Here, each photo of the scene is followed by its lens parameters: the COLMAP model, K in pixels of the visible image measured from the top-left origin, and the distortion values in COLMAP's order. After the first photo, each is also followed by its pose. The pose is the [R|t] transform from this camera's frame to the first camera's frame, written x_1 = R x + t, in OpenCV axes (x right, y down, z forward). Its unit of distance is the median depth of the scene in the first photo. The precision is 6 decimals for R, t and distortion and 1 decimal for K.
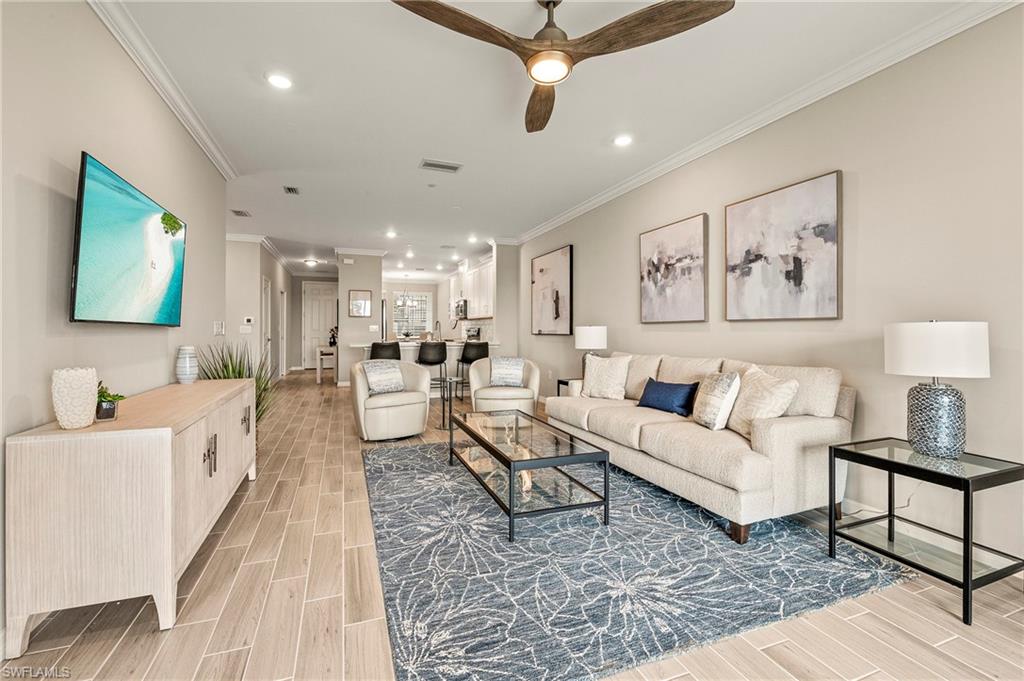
lens RADIAL K [[424.7, 0, 493.1], [0, 424.7, 328.6], [0, 0, 1]] dist [-0.009492, 0.000561]
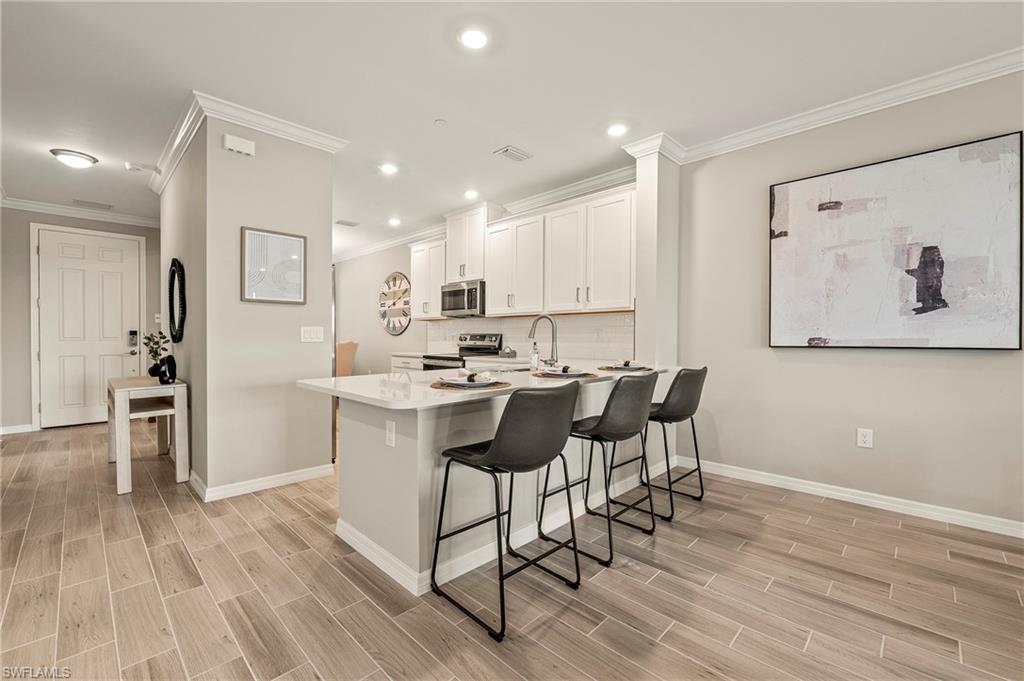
lens RADIAL K [[424.7, 0, 528.4], [0, 424.7, 338.7], [0, 0, 1]] dist [-0.009492, 0.000561]
pose [[0.888005, -0.000869, 0.459834, -0.755208], [-0.002244, 0.999978, 0.006223, 0.005169], [-0.459829, -0.006558, 0.887983, 1.493797]]
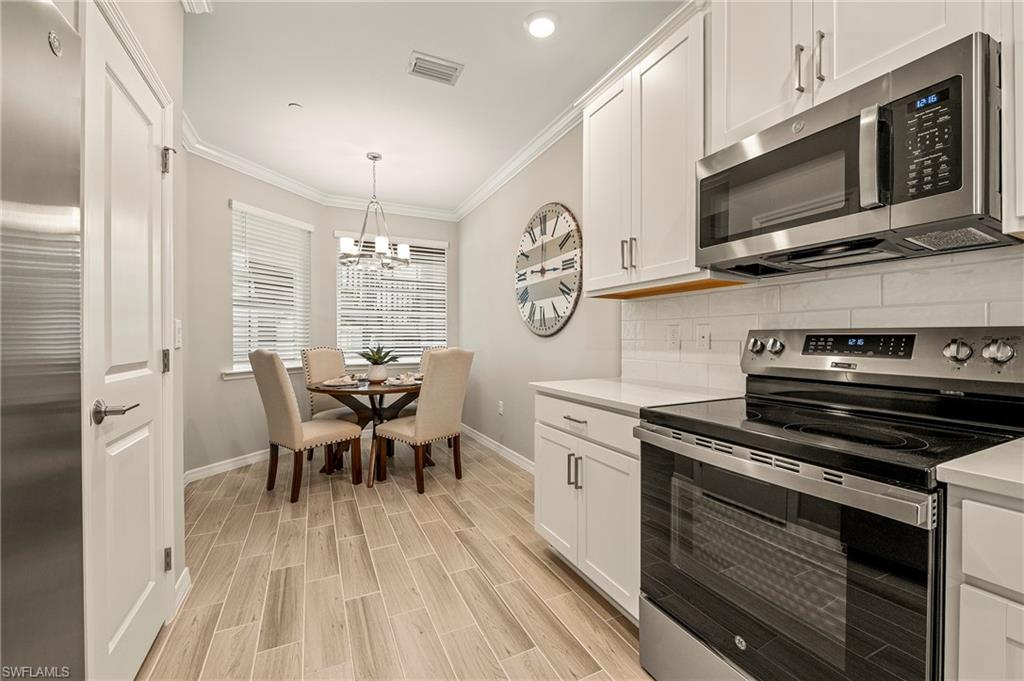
lens RADIAL K [[424.7, 0, 519.3], [0, 424.7, 340.0], [0, 0, 1]] dist [-0.009492, 0.000561]
pose [[0.994395, -0.001786, 0.105709, -0.534401], [0.001187, 0.999983, 0.005735, 0.006119], [-0.105718, -0.005578, 0.994381, 2.707316]]
